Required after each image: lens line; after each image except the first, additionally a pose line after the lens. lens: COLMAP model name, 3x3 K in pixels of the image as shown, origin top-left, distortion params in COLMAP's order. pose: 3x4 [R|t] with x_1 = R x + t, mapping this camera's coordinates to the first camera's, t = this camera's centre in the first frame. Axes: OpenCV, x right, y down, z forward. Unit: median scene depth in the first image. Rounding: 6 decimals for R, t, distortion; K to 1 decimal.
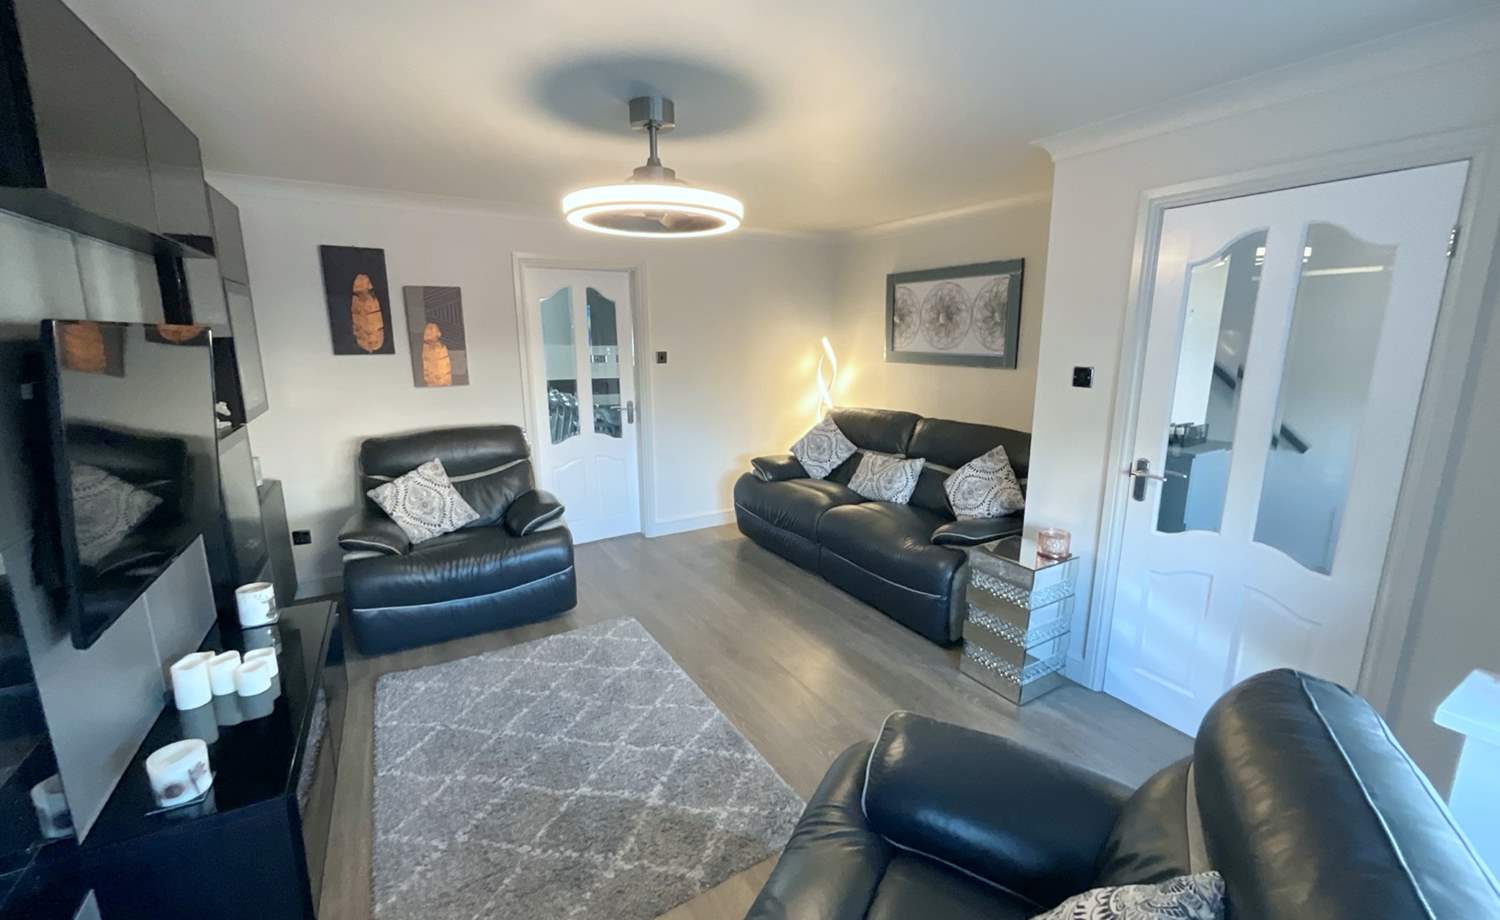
lens RADIAL K [[608.3, 0, 751.6], [0, 608.3, 459.6], [0, 0, 1]] dist [-0.003797, 0.001152]
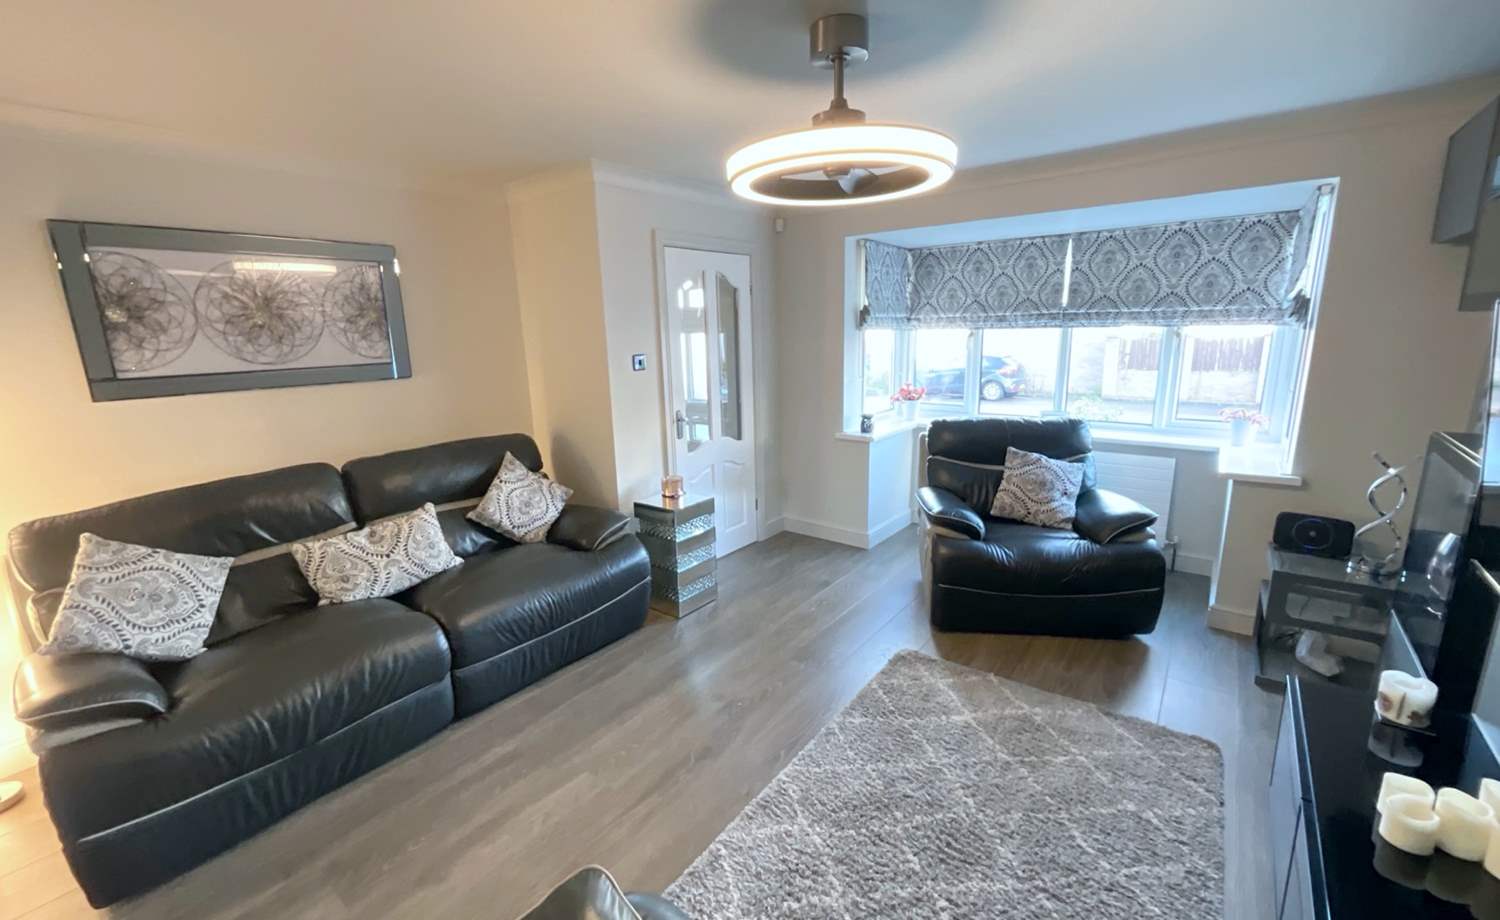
lens RADIAL K [[608.3, 0, 751.7], [0, 608.3, 457.2], [0, 0, 1]] dist [-0.003797, 0.001152]
pose [[-0.362133, -0.189397, 0.912682, -0.578708], [0.212735, 0.936505, 0.278750, -0.193711], [-0.907526, 0.295104, -0.298848, 0.920844]]
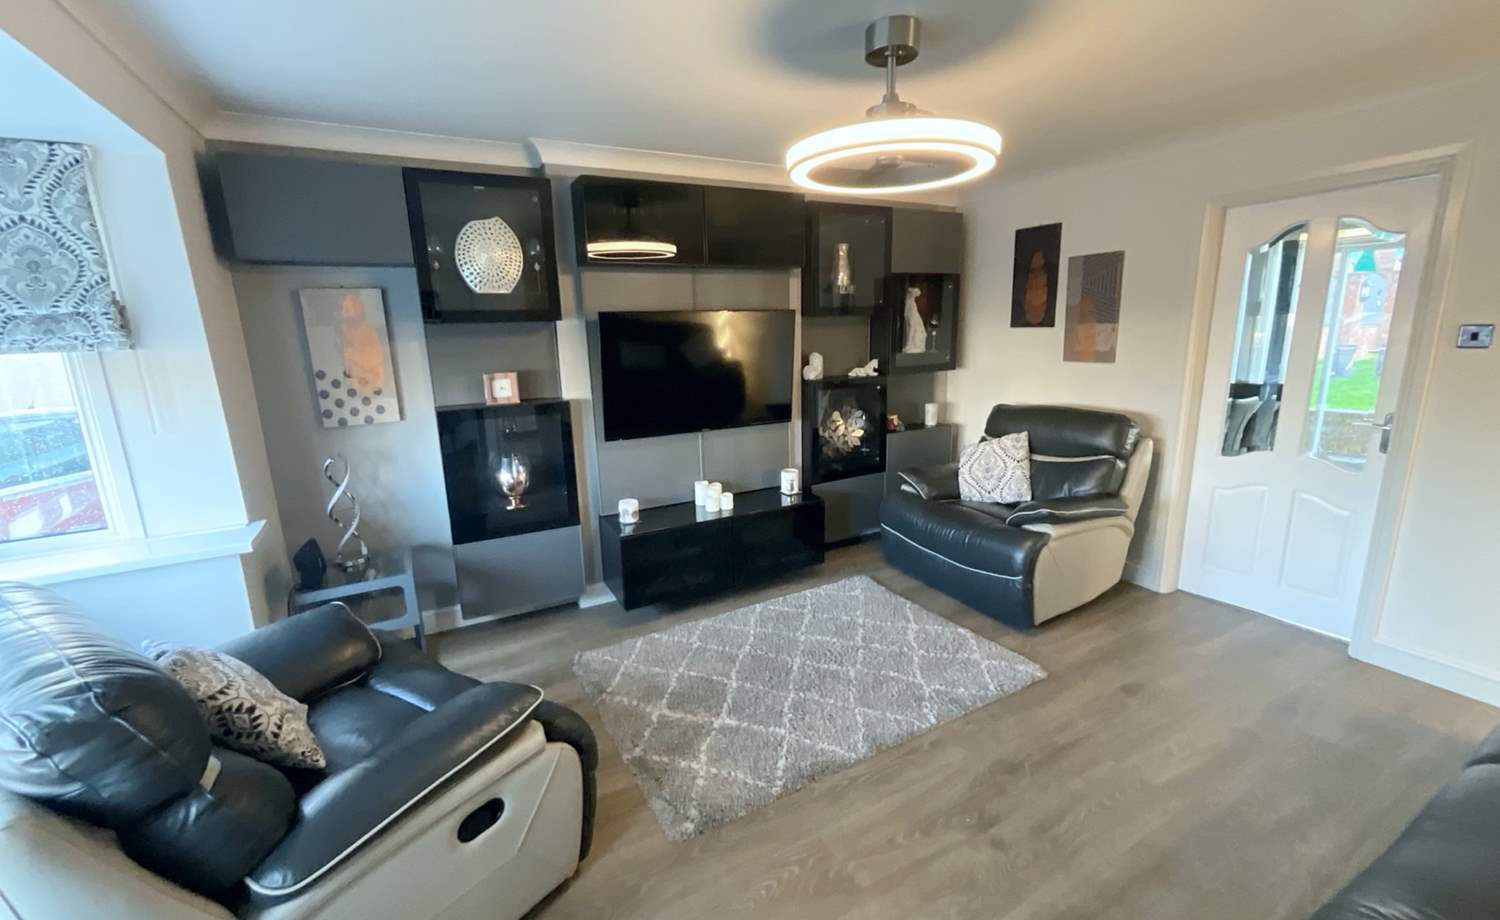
lens RADIAL K [[608.3, 0, 747.2], [0, 608.3, 456.8], [0, 0, 1]] dist [-0.003797, 0.001152]
pose [[-0.034695, 0.210182, -0.977047, 0.491318], [-0.174833, 0.961283, 0.212999, -0.097456], [0.983987, 0.178210, 0.003396, 0.558348]]
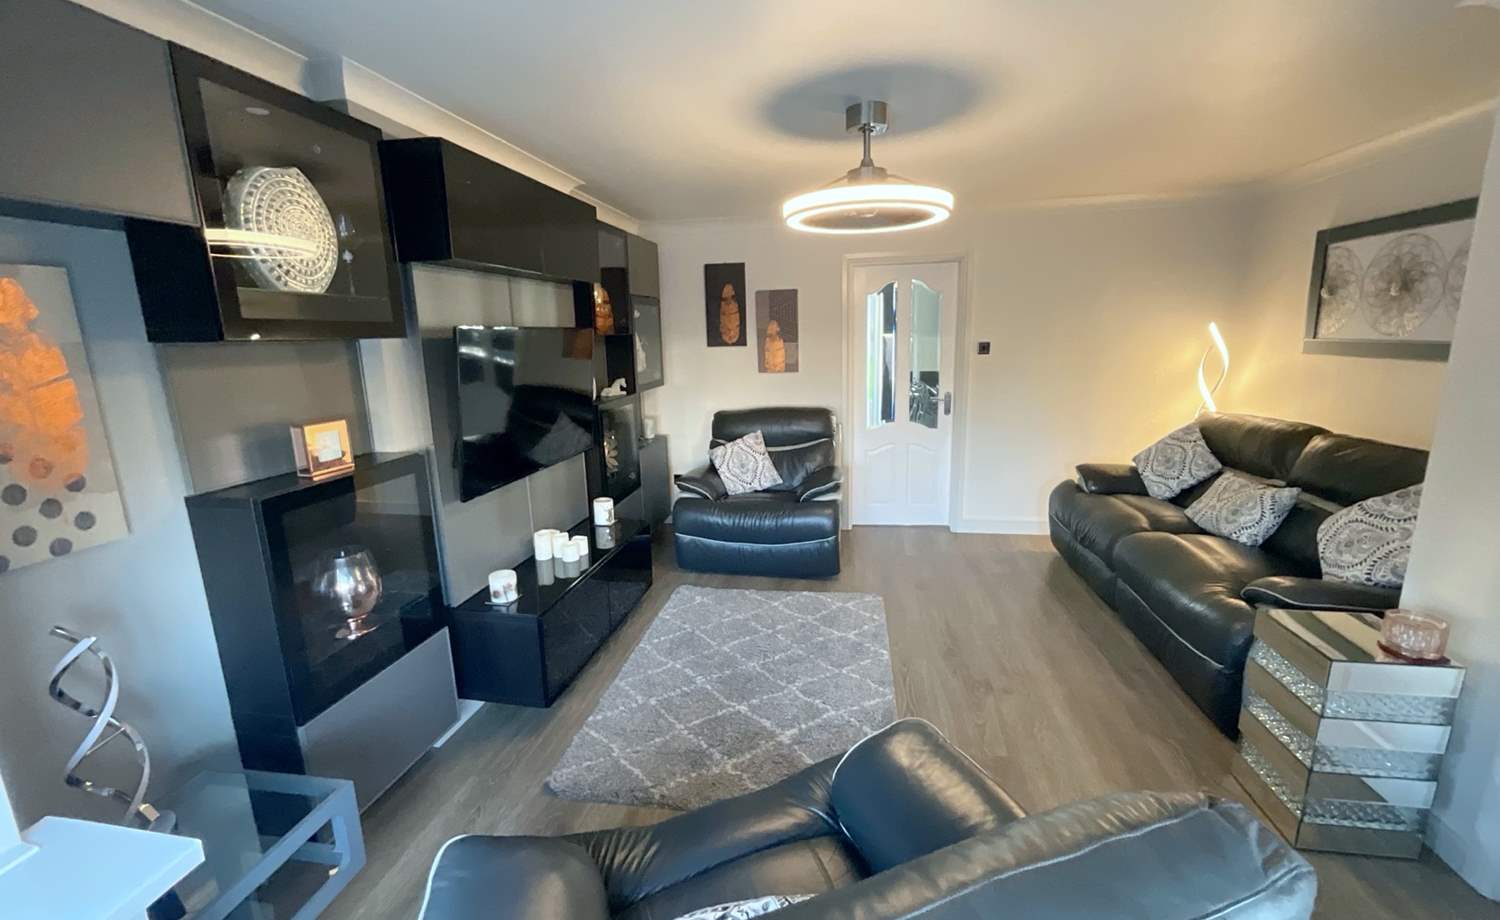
lens RADIAL K [[608.3, 0, 749.8], [0, 608.3, 458.9], [0, 0, 1]] dist [-0.003797, 0.001152]
pose [[0.761515, 0.113067, -0.638209, 0.264289], [-0.106983, 0.993088, 0.048286, -0.002154], [0.639257, 0.031507, 0.768347, 0.041912]]
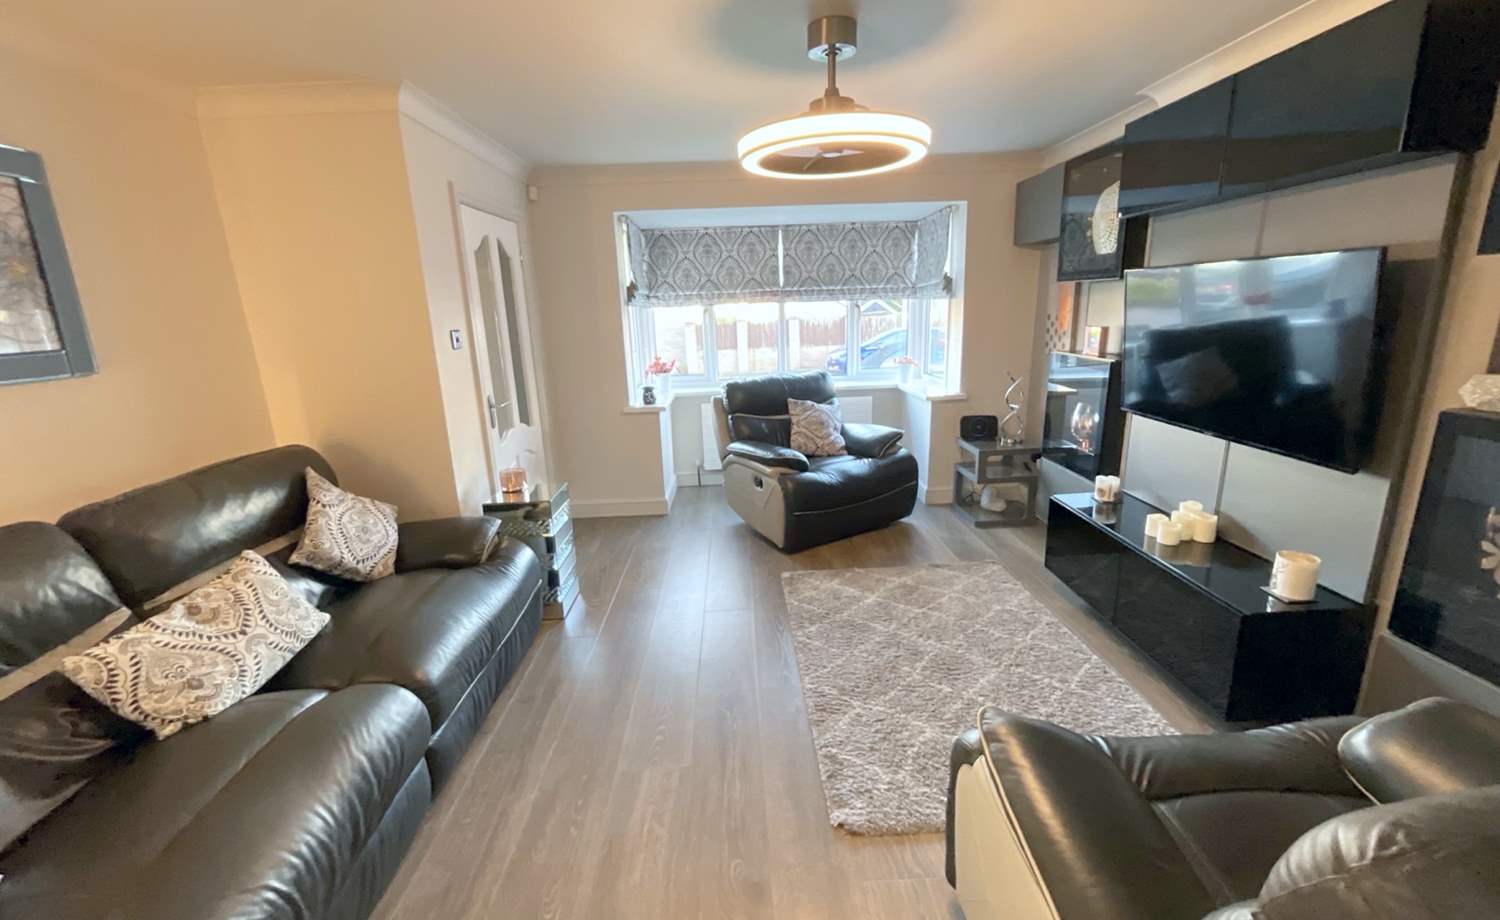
lens RADIAL K [[608.3, 0, 750.4], [0, 608.3, 455.8], [0, 0, 1]] dist [-0.003797, 0.001152]
pose [[-0.872932, -0.088558, 0.479736, -0.342184], [0.131620, 0.904164, 0.406403, -0.240891], [-0.469751, 0.417905, -0.777618, 1.262866]]
